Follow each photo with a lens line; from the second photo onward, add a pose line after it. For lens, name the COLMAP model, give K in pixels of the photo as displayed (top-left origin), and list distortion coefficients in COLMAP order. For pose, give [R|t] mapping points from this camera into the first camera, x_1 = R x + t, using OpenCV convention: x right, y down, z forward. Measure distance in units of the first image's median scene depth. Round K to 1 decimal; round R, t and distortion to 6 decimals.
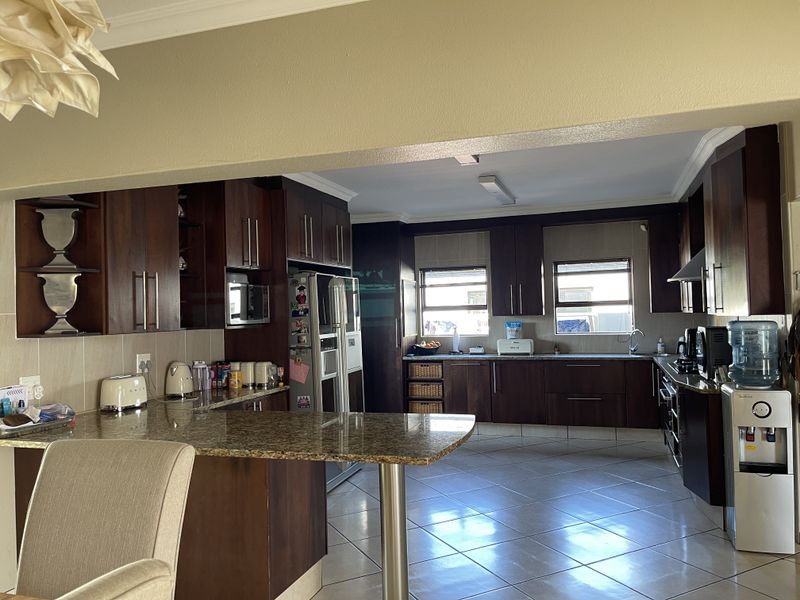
lens RADIAL K [[601.2, 0, 409.4], [0, 601.2, 295.5], [0, 0, 1]] dist [0.080029, -0.107405]
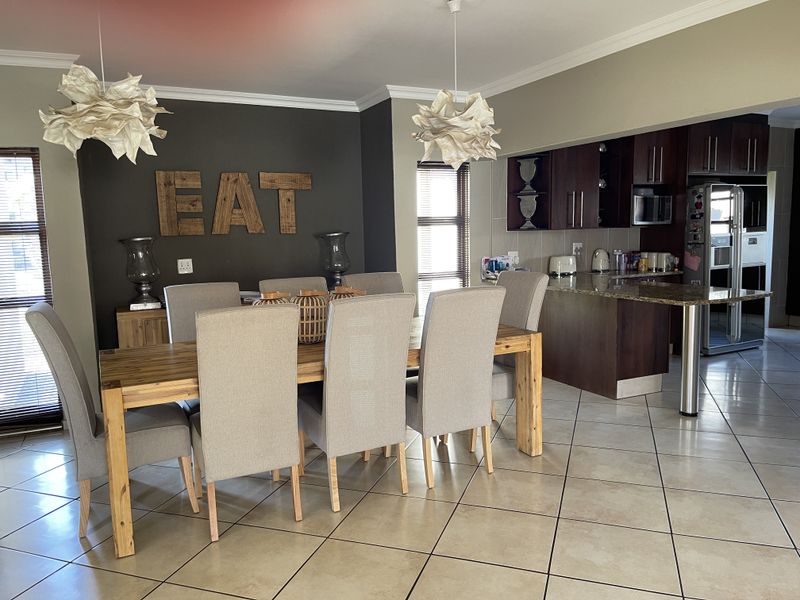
lens RADIAL K [[601.2, 0, 409.4], [0, 601.2, 295.5], [0, 0, 1]] dist [0.080029, -0.107405]
pose [[0.698483, 0.095167, -0.709271, 0.357555], [0.023091, 0.987605, 0.155252, -0.022001], [0.715255, -0.124818, 0.687627, -0.386302]]
